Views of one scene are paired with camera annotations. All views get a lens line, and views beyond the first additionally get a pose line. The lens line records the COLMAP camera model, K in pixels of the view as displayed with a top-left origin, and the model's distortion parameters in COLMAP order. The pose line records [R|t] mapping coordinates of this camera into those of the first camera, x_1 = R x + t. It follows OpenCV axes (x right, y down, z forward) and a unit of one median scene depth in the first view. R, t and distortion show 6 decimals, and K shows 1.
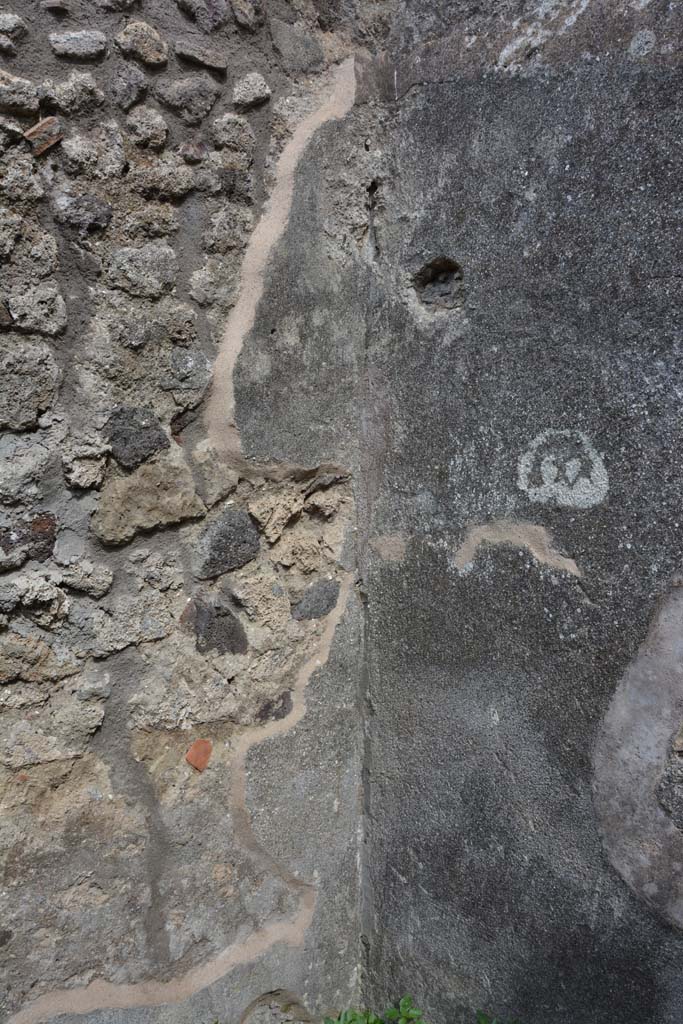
lens RADIAL K [[791.9, 0, 344.8], [0, 791.9, 516.5], [0, 0, 1]] dist [-0.162353, 0.115230]
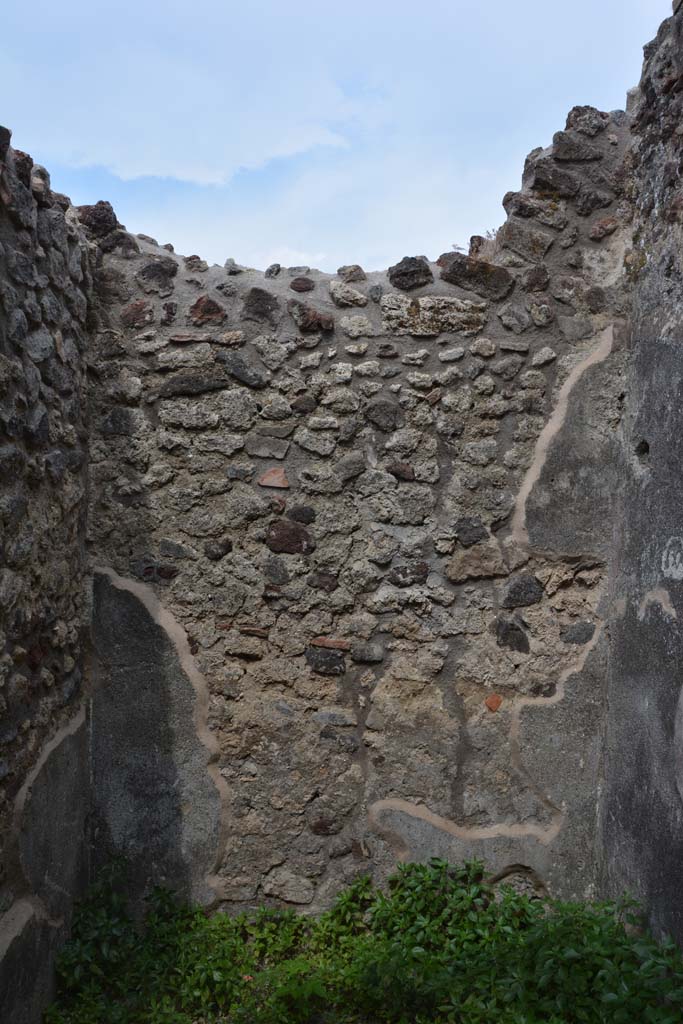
lens RADIAL K [[791.9, 0, 348.1], [0, 791.9, 515.4], [0, 0, 1]] dist [-0.162353, 0.115230]
pose [[0.783416, 0.028078, -0.620863, 0.719777], [-0.122383, 0.986389, -0.109816, 0.117045], [0.609329, 0.162015, 0.776189, -0.771603]]
